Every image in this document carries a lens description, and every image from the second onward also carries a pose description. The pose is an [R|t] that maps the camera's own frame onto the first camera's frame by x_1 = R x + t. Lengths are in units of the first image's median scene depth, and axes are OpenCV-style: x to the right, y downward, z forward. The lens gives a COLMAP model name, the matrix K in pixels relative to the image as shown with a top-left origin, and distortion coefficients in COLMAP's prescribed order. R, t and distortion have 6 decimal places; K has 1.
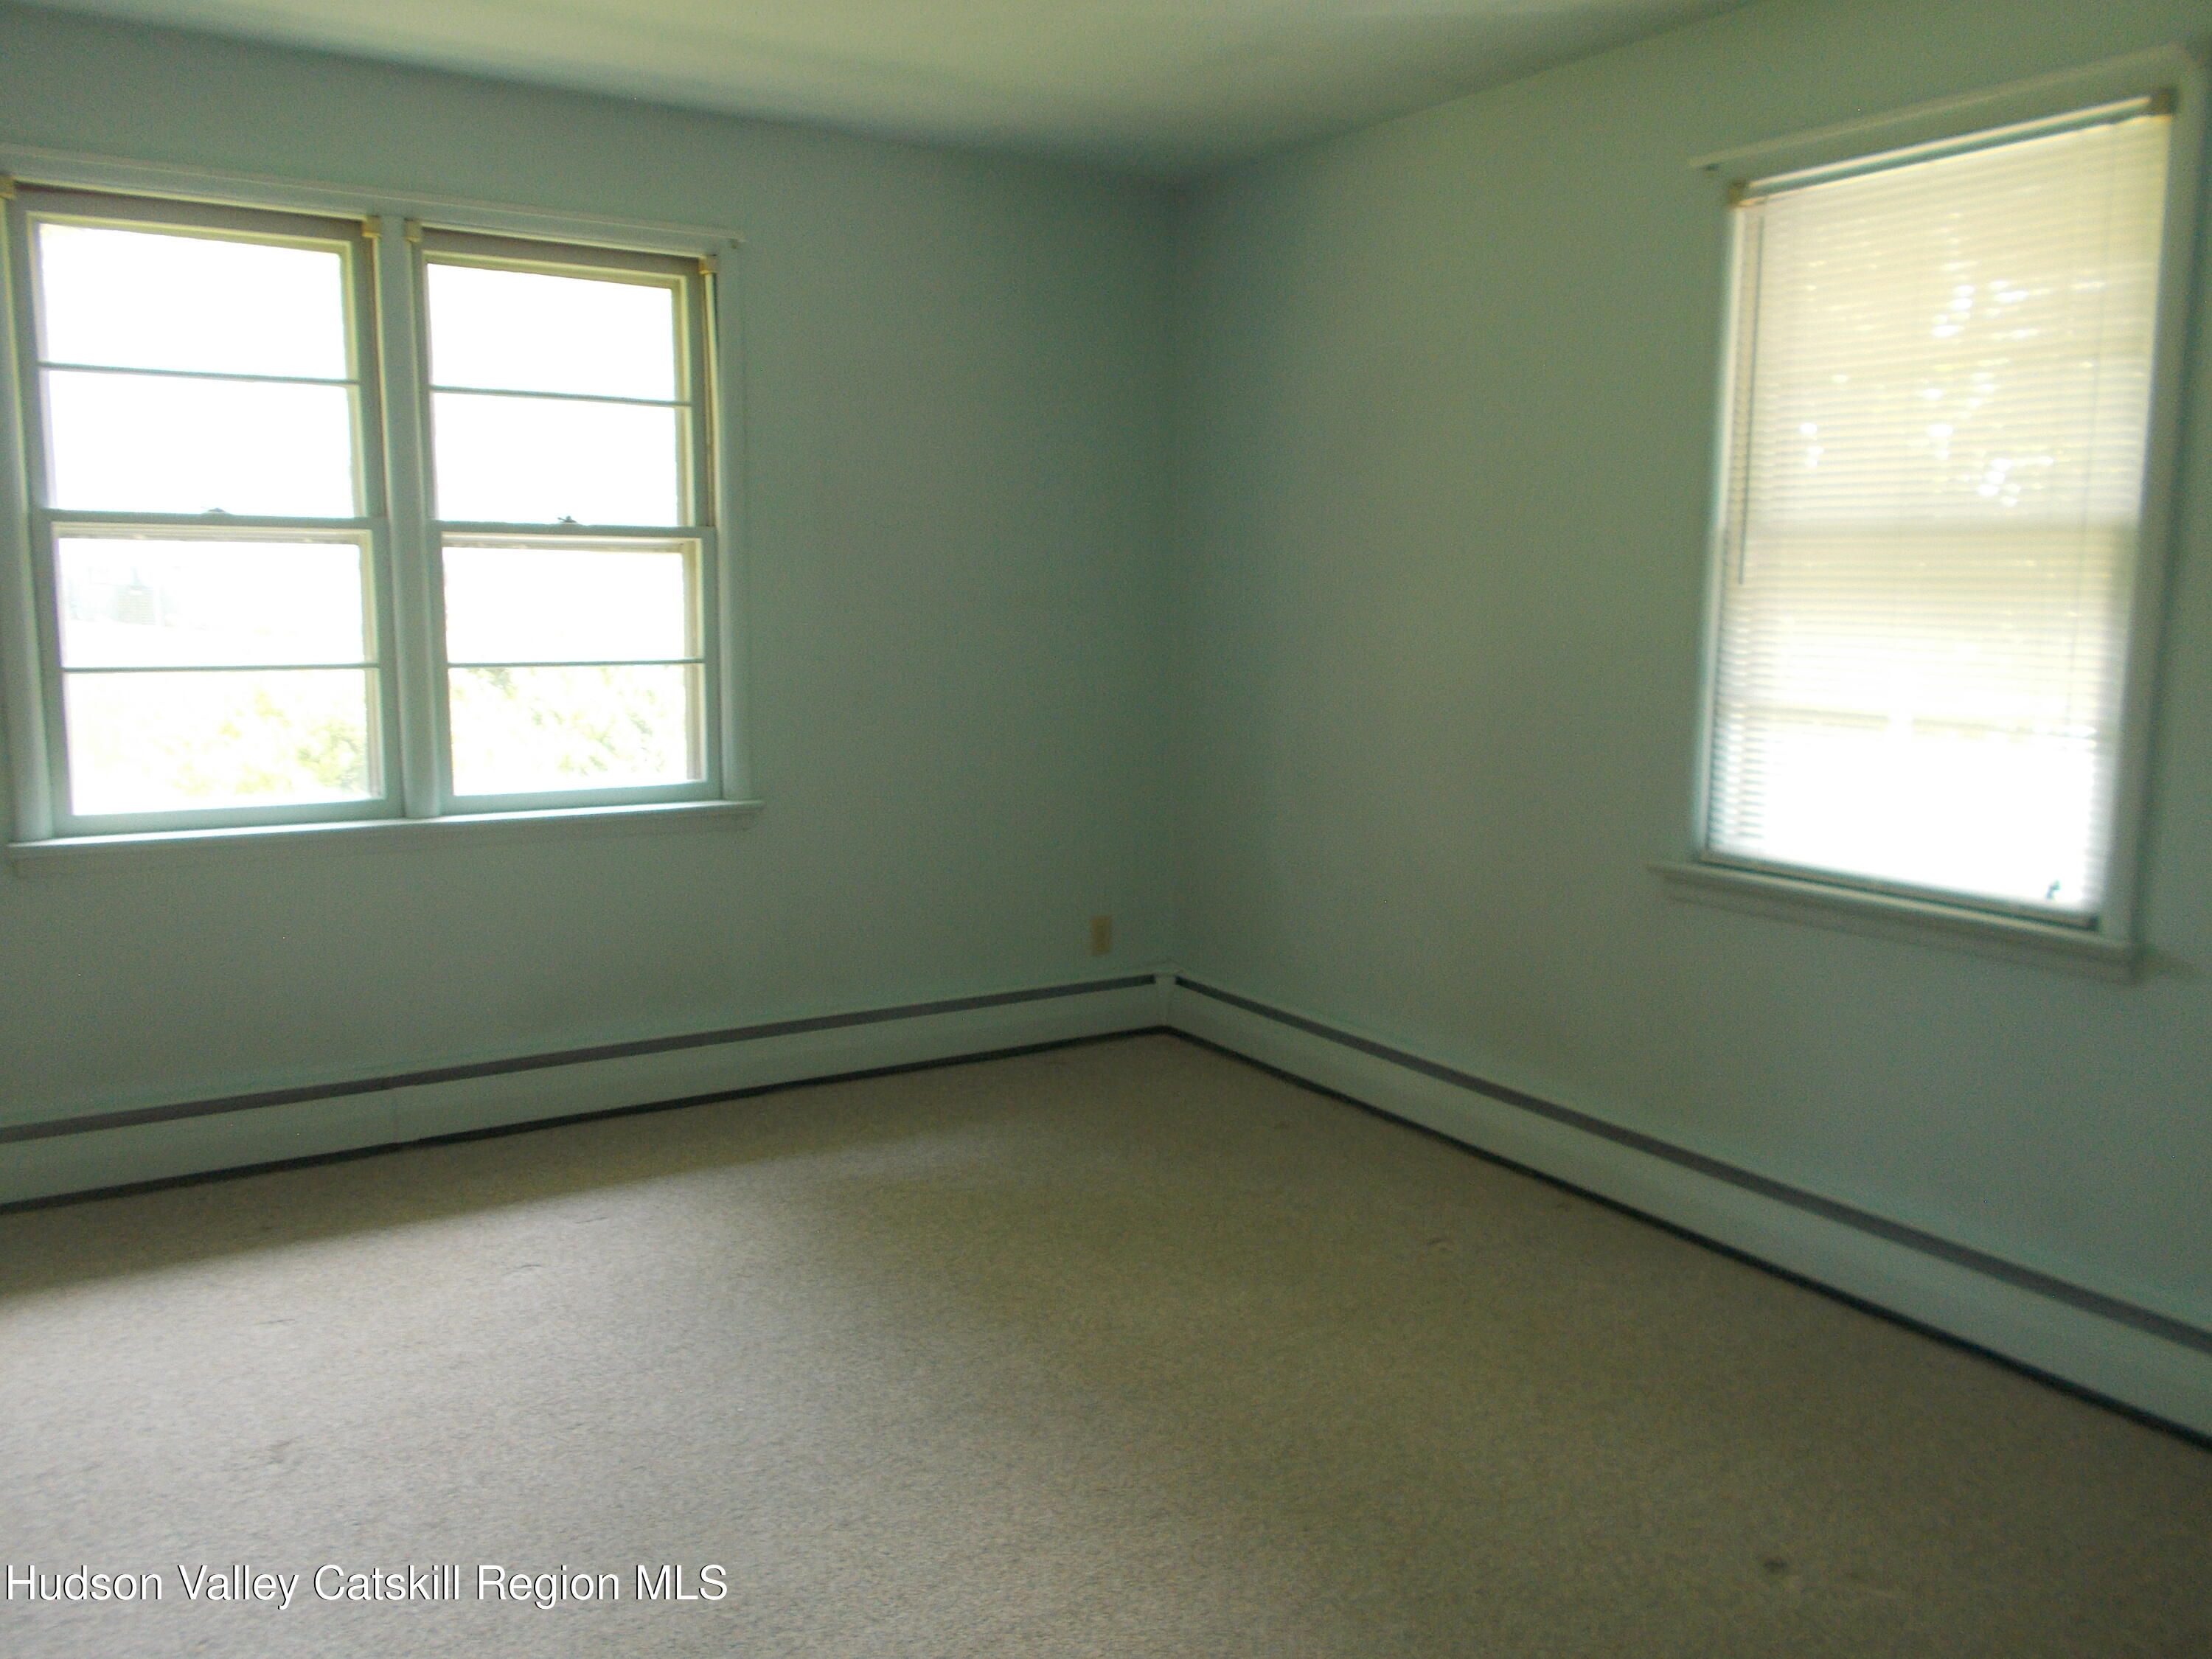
lens RADIAL K [[1712.9, 0, 1106.0], [0, 1712.9, 829.5], [0, 0, 1]] dist [0.003108, 0.000305]
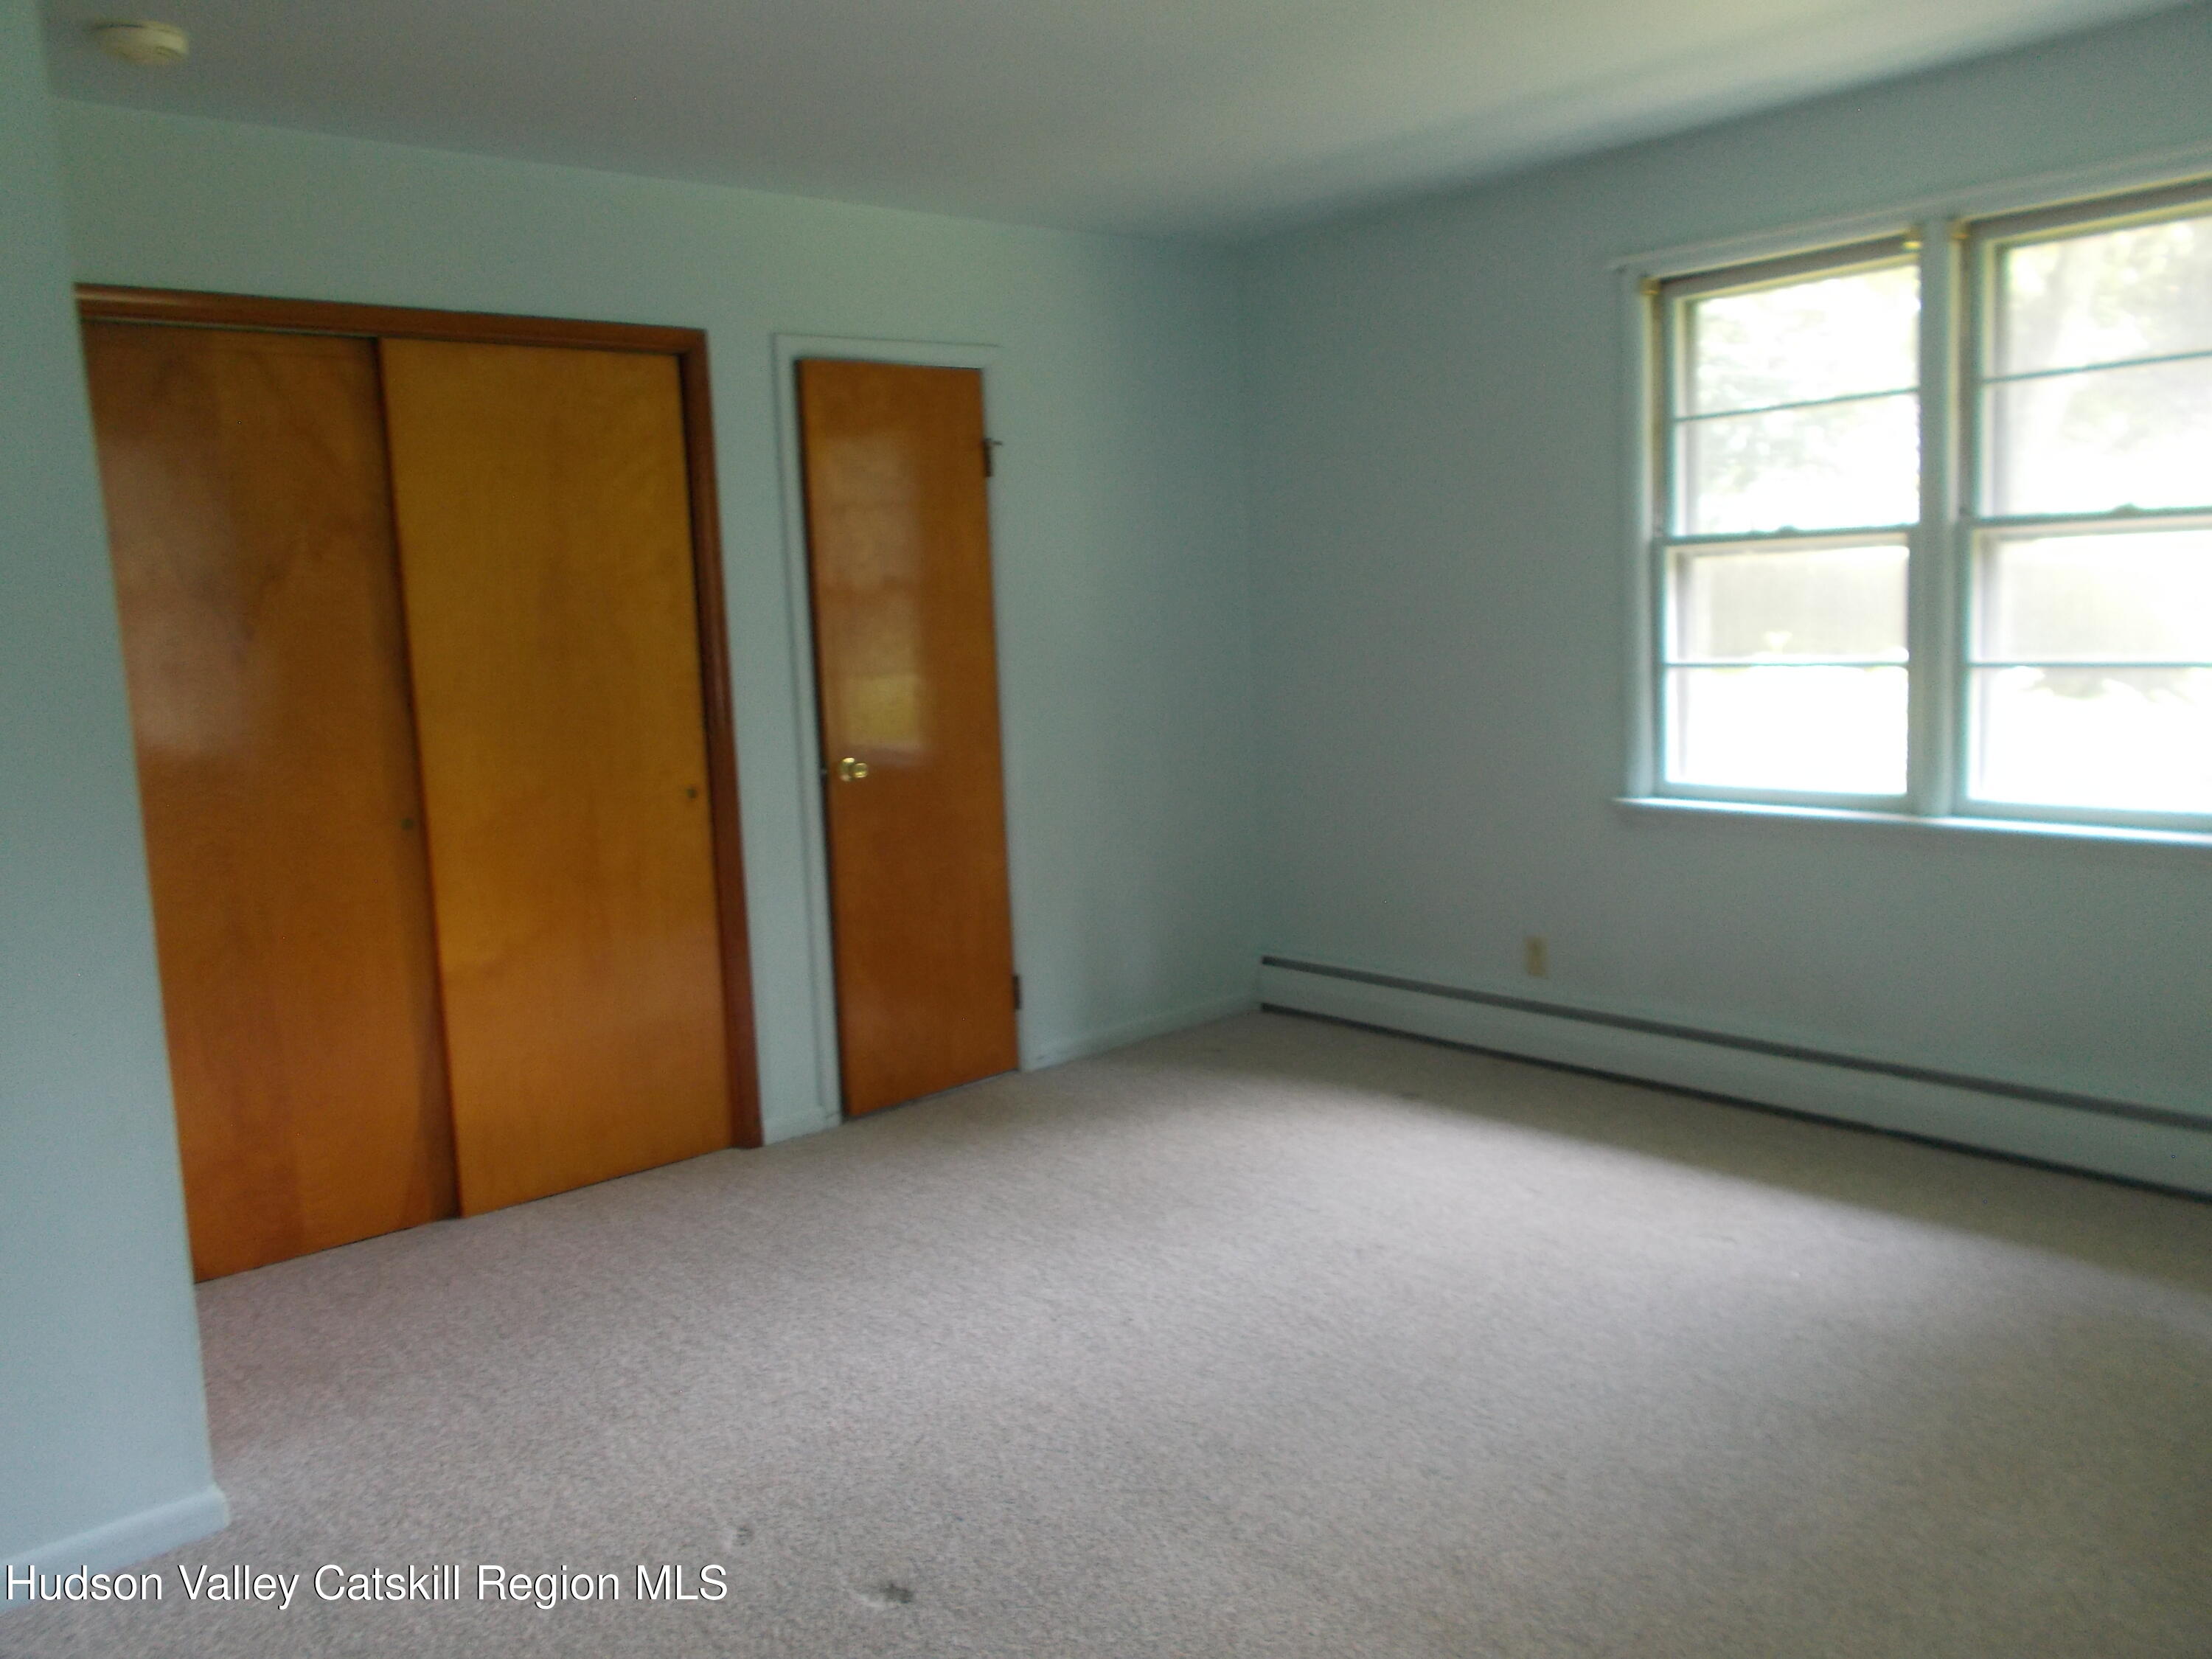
lens RADIAL K [[1712.9, 0, 1106.0], [0, 1712.9, 829.5], [0, 0, 1]] dist [0.003108, 0.000305]
pose [[0.155659, 0.110174, -0.981648, 0.523474], [-0.102836, 0.990168, 0.094823, -0.046286], [0.982443, 0.086189, 0.165458, 0.372930]]
